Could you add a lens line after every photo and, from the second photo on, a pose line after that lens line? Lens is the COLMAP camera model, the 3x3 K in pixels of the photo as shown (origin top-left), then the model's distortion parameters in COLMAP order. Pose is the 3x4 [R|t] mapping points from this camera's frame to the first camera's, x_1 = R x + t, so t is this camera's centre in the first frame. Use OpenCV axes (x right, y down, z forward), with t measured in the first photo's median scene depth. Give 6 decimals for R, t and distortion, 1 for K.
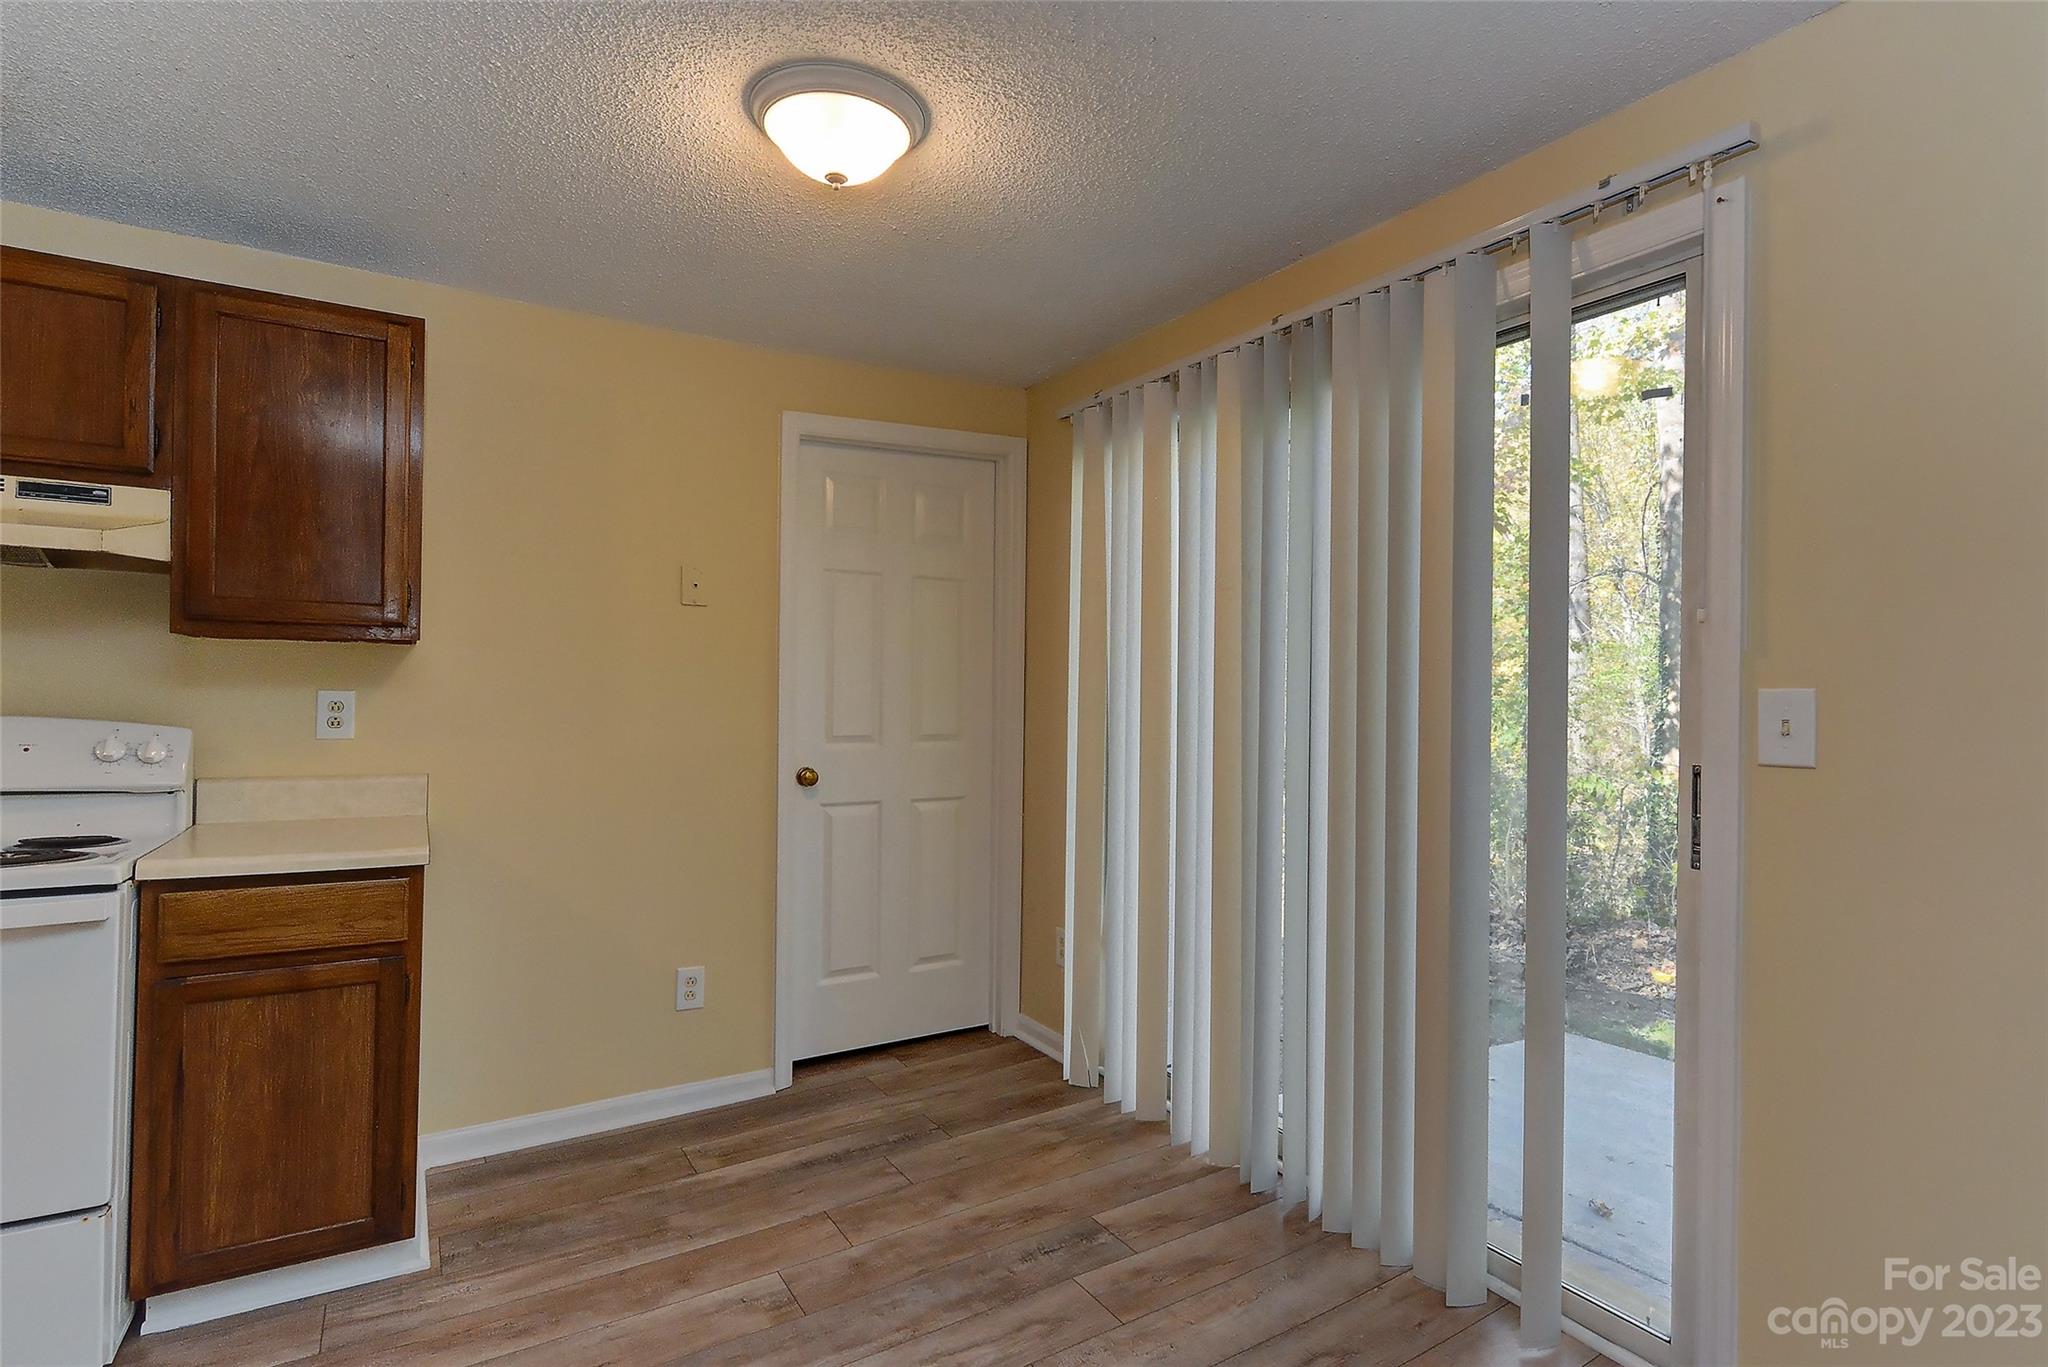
lens RADIAL K [[1026.0, 0, 1017.2], [0, 1026.0, 674.5], [0, 0, 1]] dist [0.014930, -0.003939]
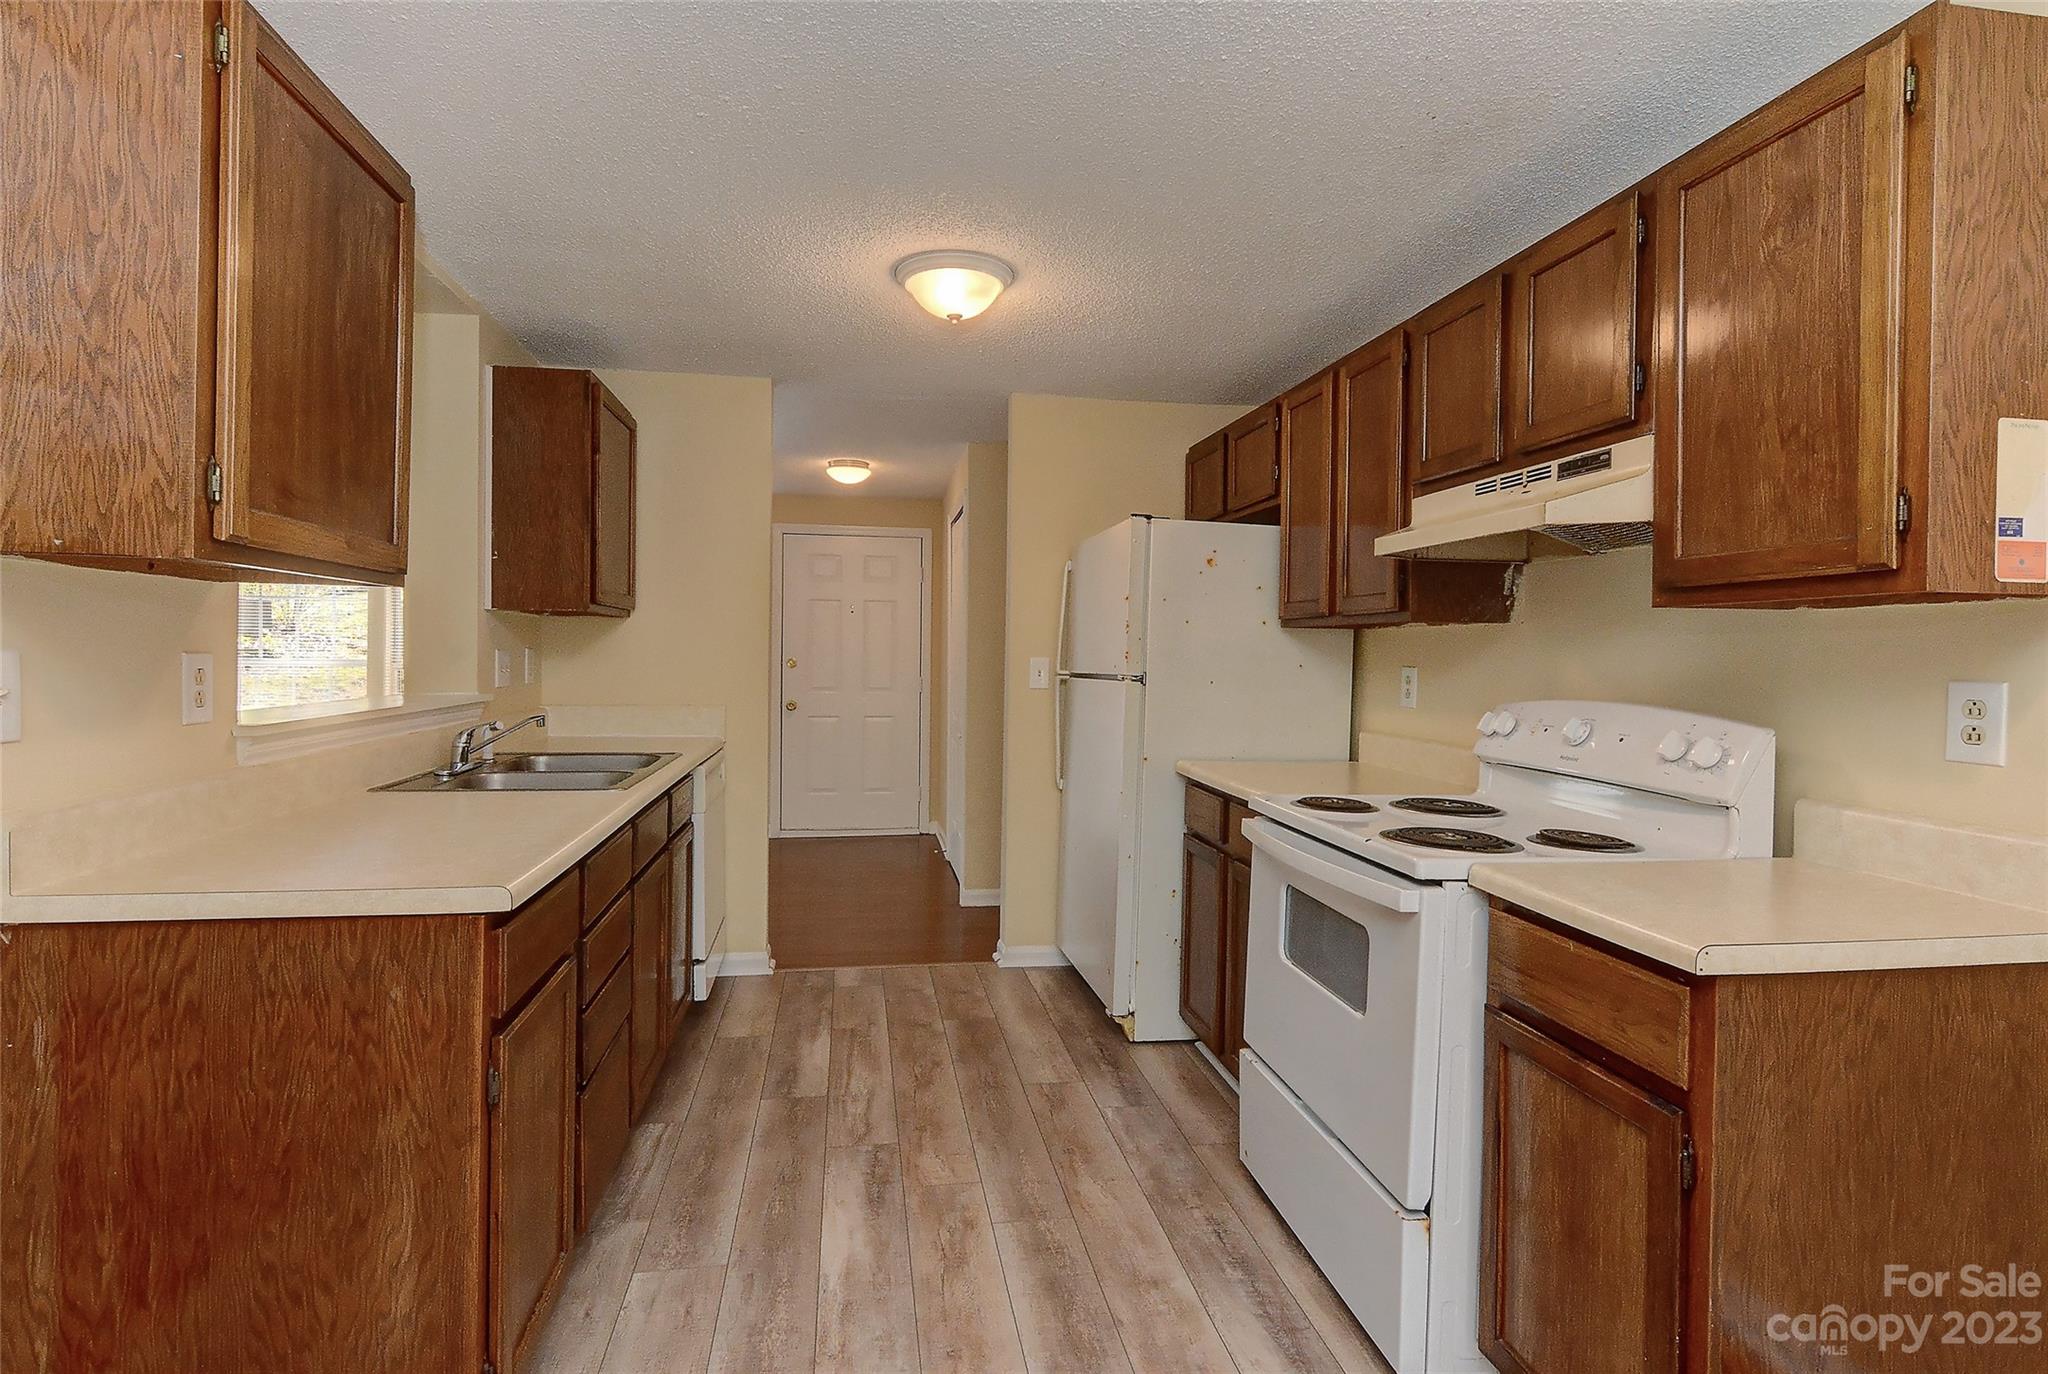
lens RADIAL K [[1026.0, 0, 1009.9], [0, 1026.0, 666.2], [0, 0, 1]] dist [0.014930, -0.003939]
pose [[-0.381429, -0.006643, -0.924374, 0.124485], [0.006262, 0.999933, -0.009769, 0.010106], [0.924377, -0.009514, -0.381361, 0.840836]]
